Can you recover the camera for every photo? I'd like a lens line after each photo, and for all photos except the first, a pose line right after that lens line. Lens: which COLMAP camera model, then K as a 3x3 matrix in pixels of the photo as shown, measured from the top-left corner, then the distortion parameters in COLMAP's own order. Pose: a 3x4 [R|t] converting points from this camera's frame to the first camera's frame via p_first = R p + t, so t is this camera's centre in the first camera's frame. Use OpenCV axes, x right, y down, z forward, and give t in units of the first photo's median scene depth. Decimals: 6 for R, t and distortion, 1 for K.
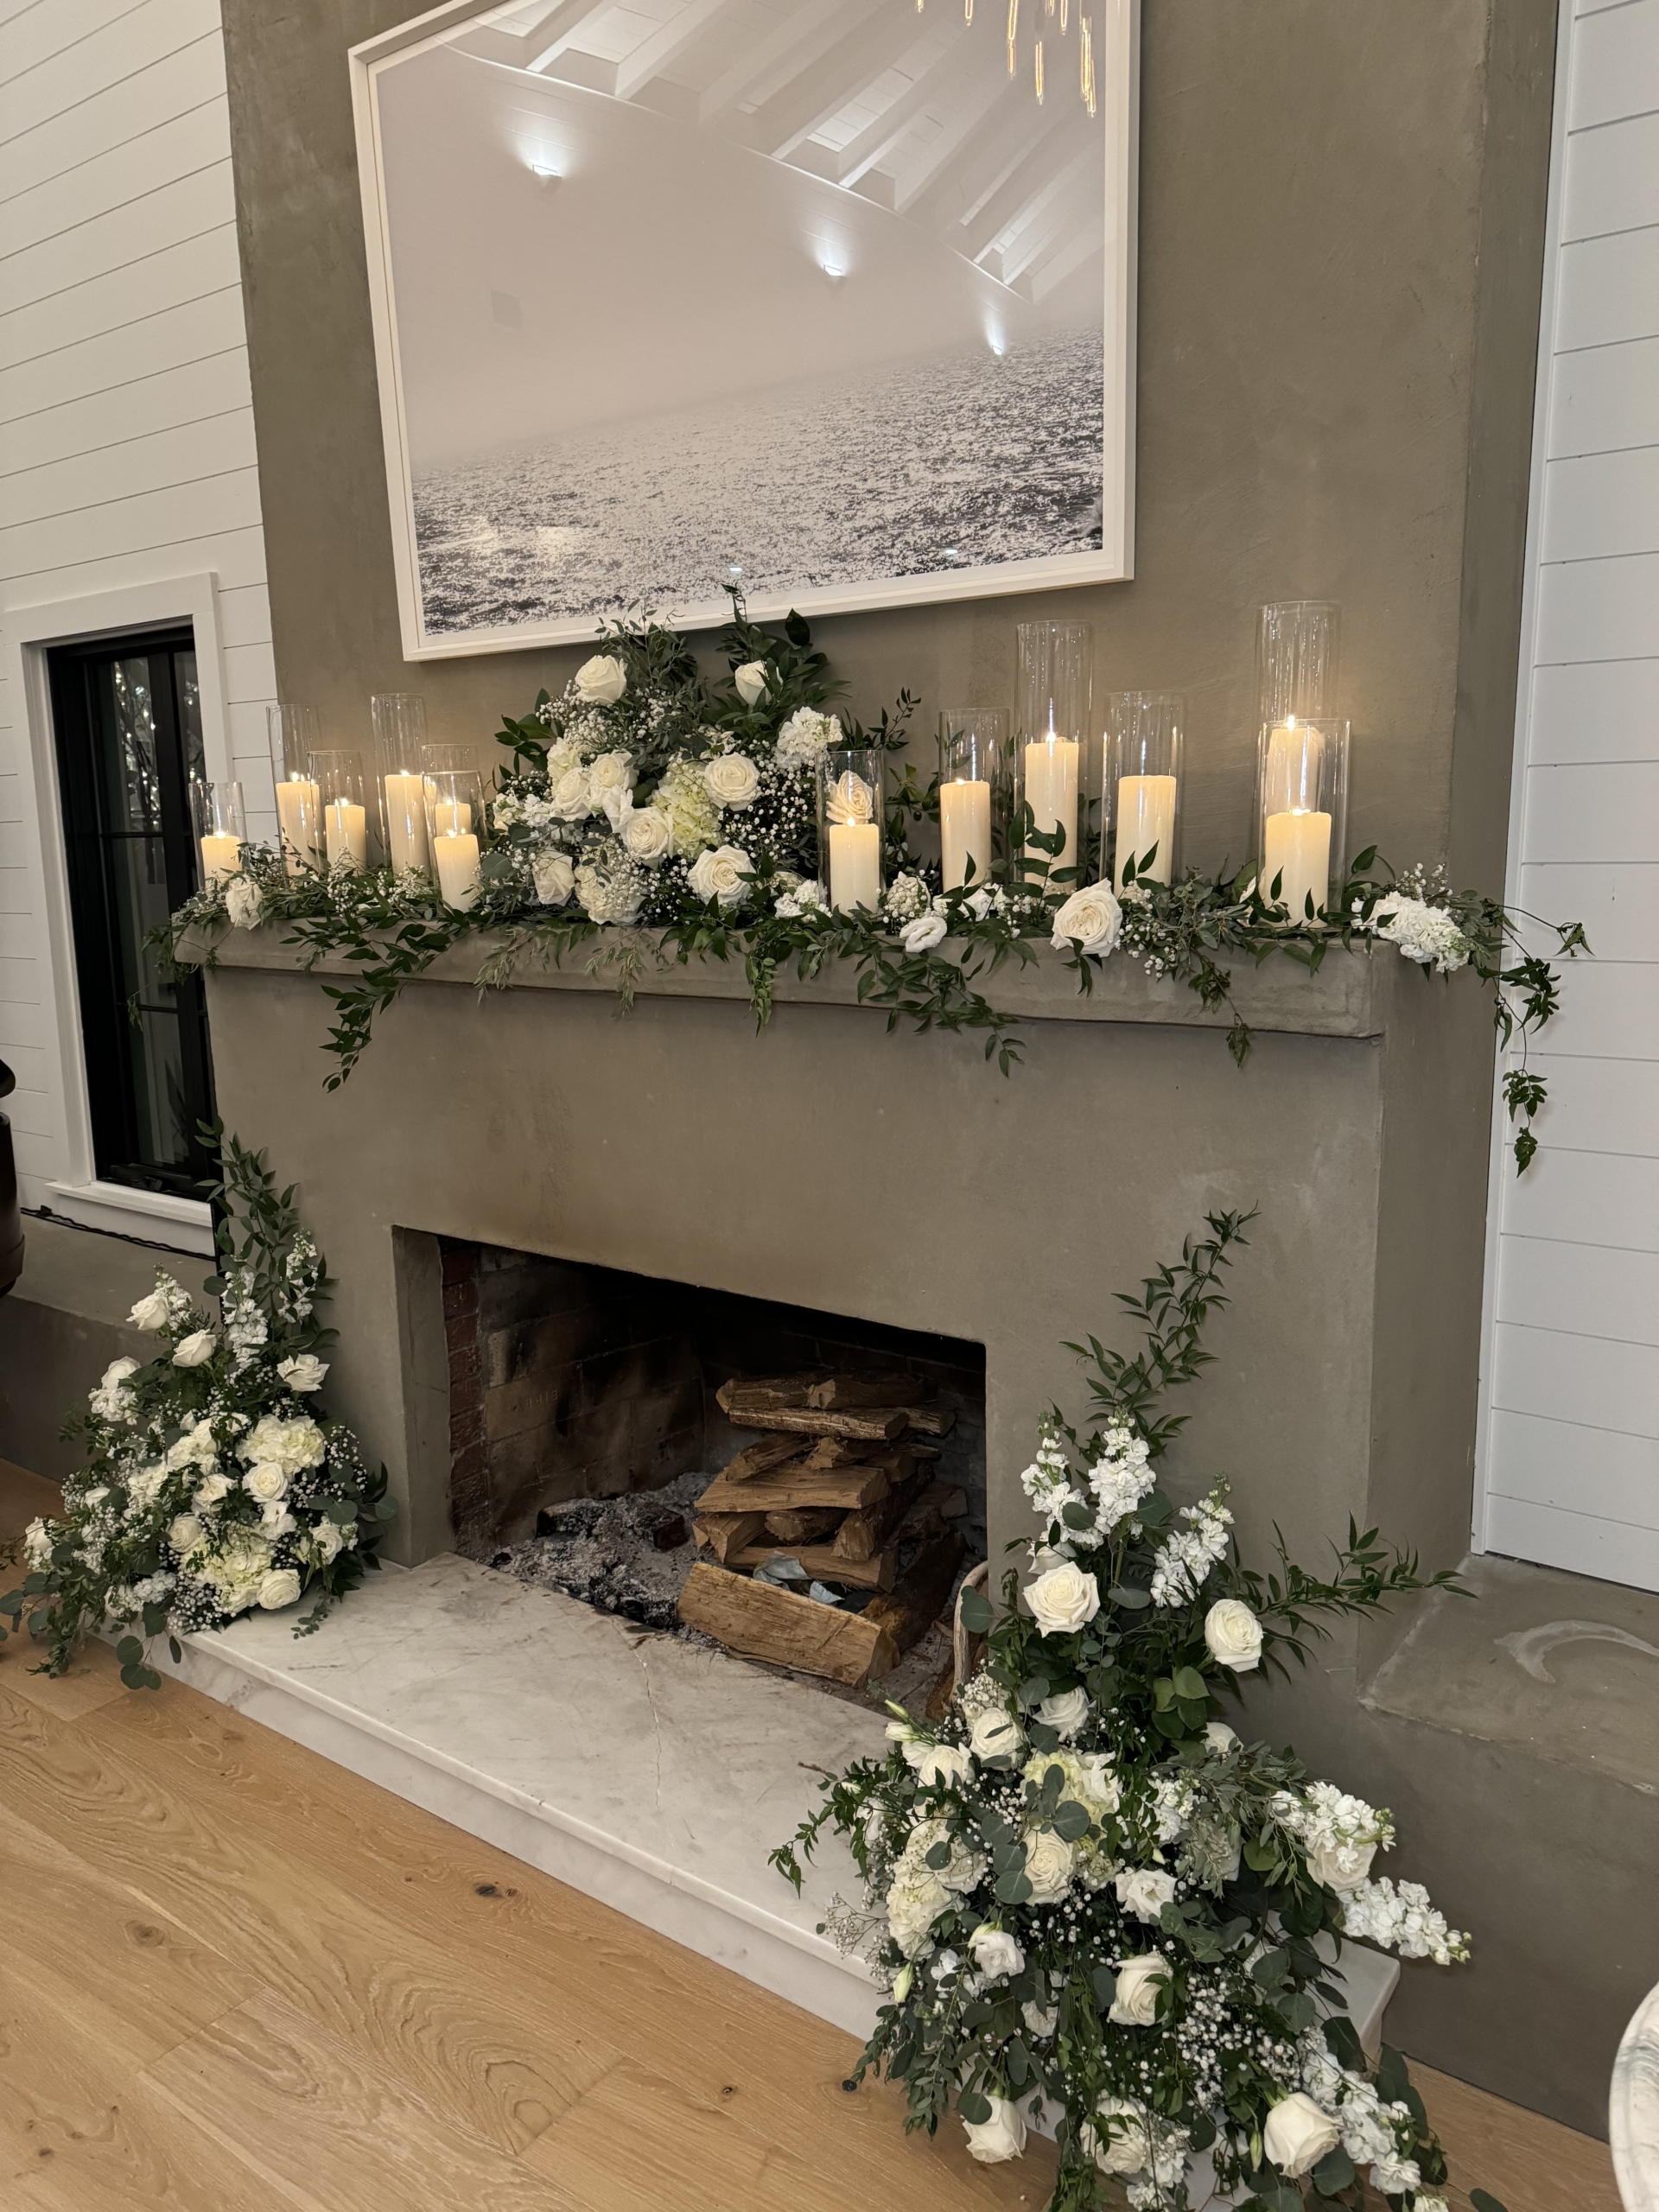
lens RADIAL K [[1551.1, 0, 829.5], [0, 1551.1, 1106.0], [0, 0, 1]] dist [0.154162, -0.338927]
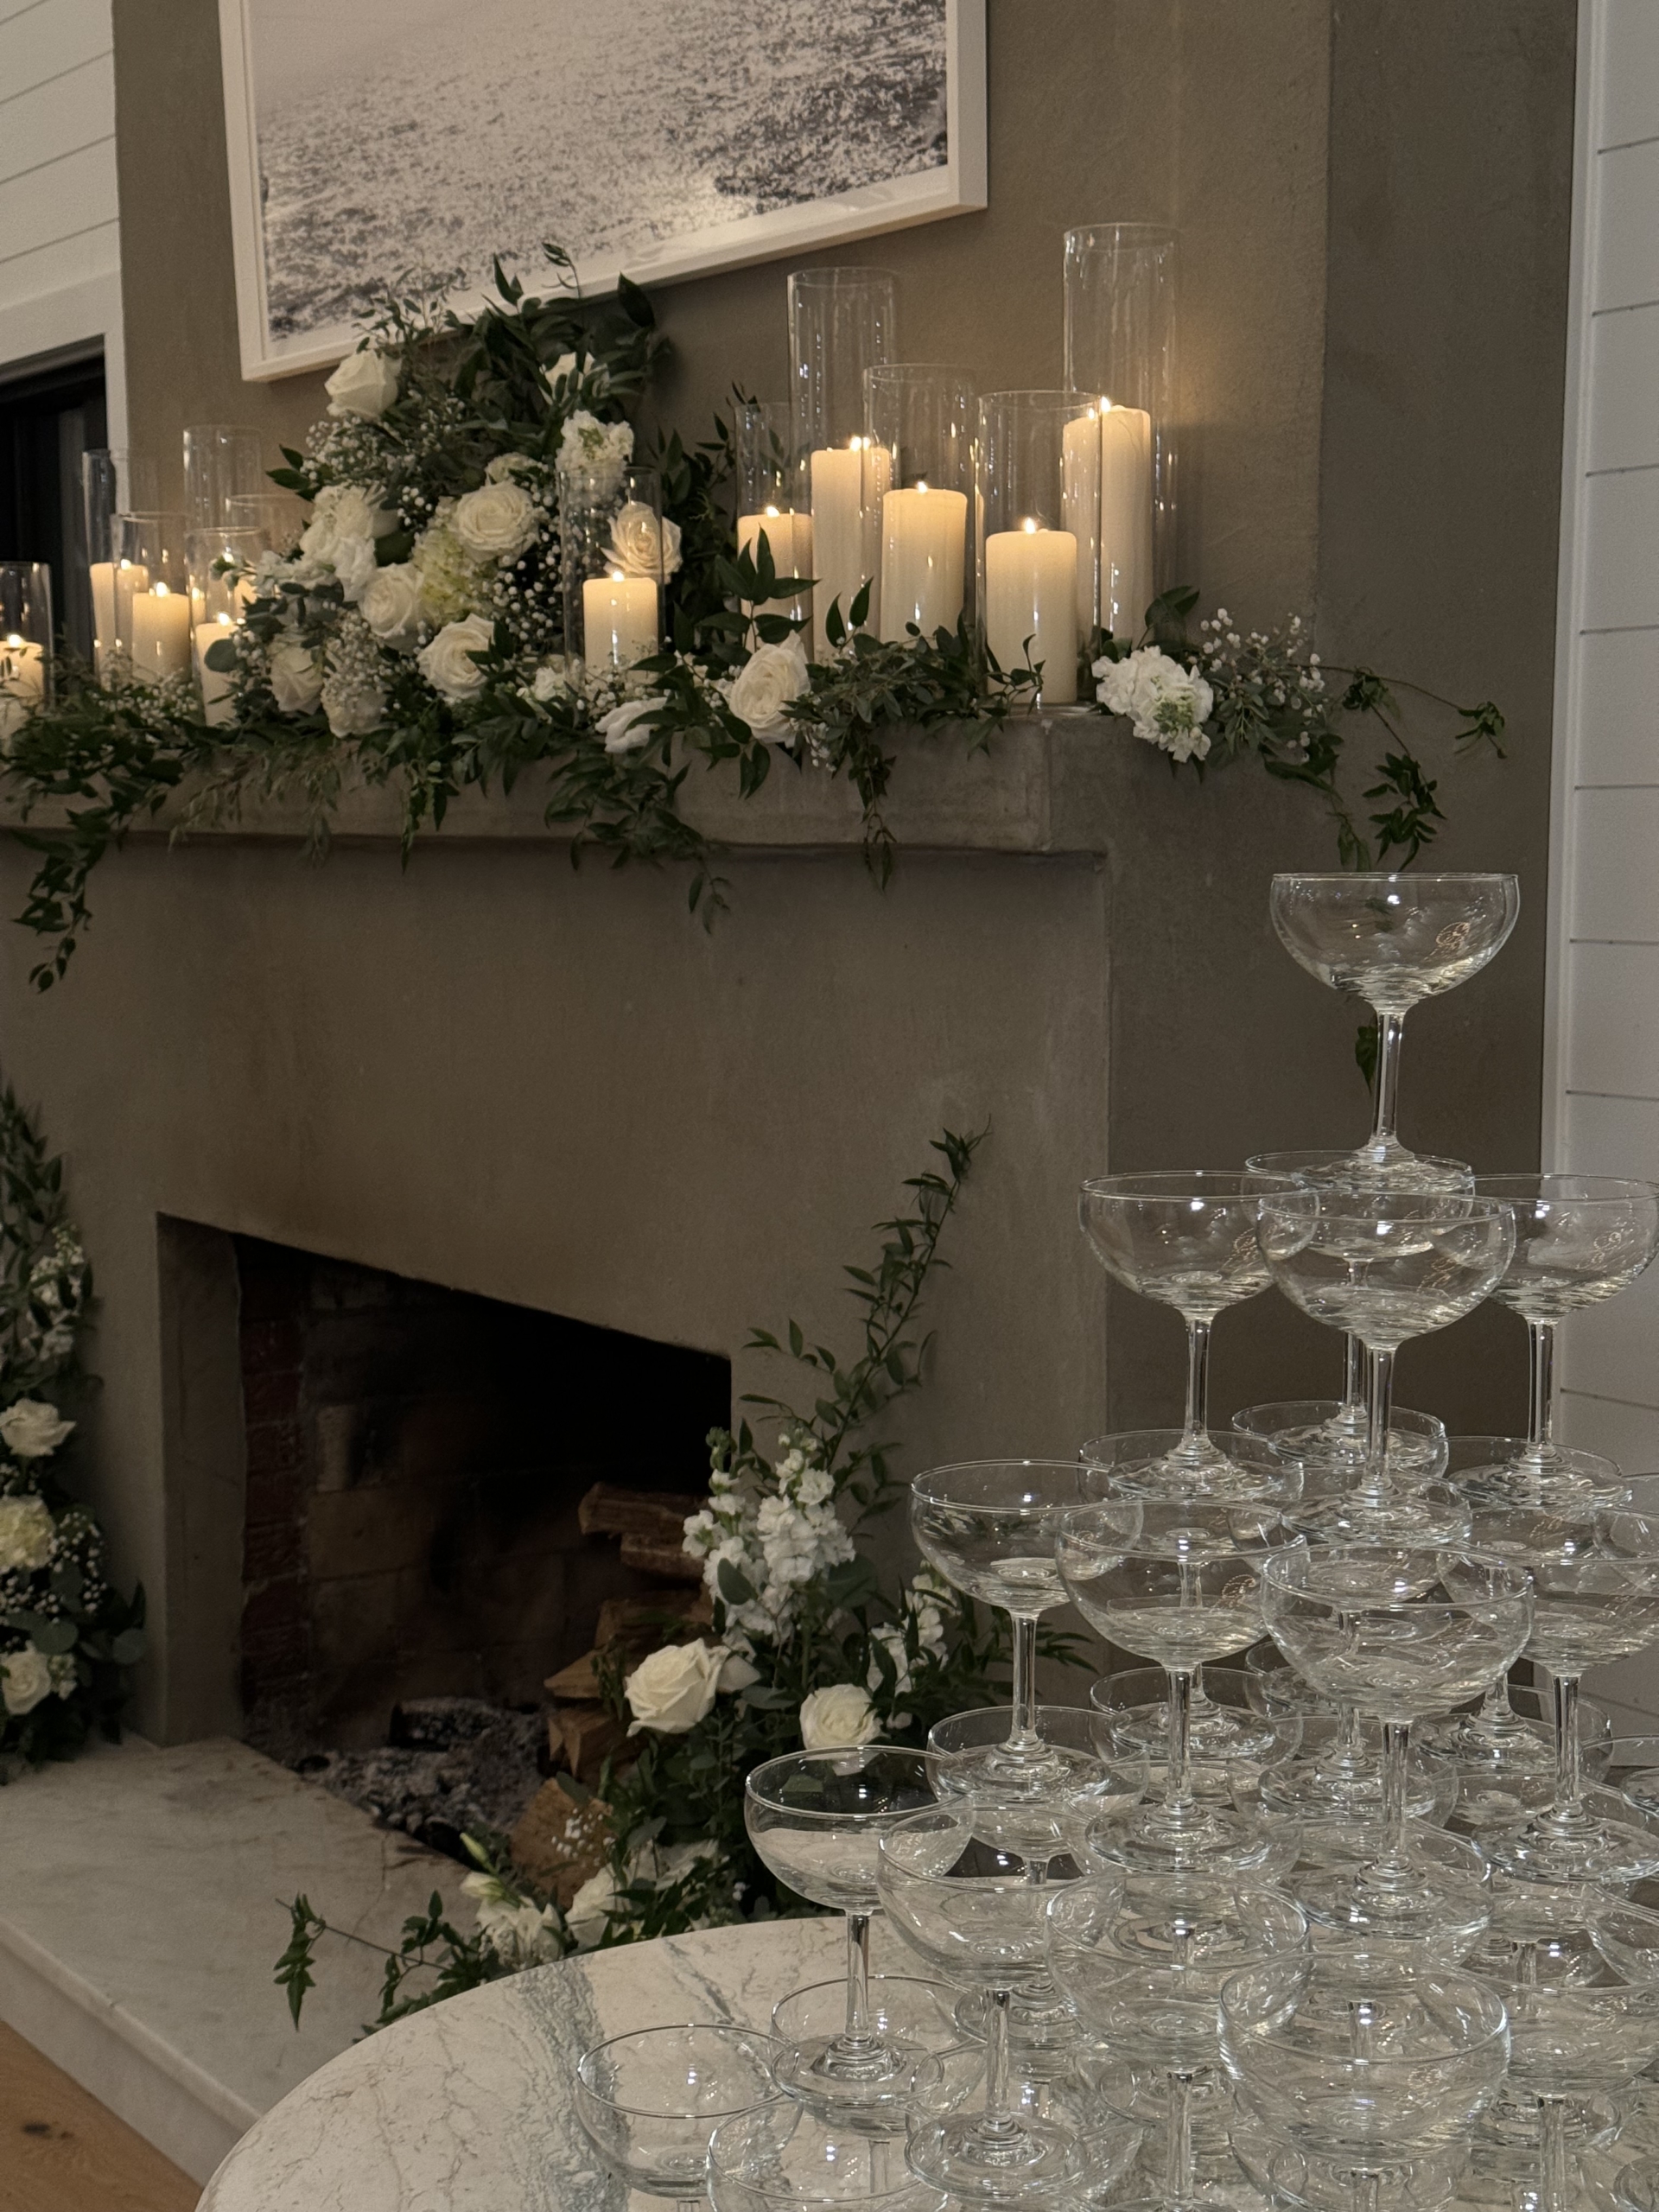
lens RADIAL K [[3106.2, 0, 829.5], [0, 3106.2, 1106.0], [0, 0, 1]] dist [0.138987, -0.134419]
pose [[0.949902, 0.046136, -0.309123, 0.503323], [-0.068038, 0.995850, -0.060446, 0.115214], [0.305052, 0.078450, 0.949099, -0.222667]]
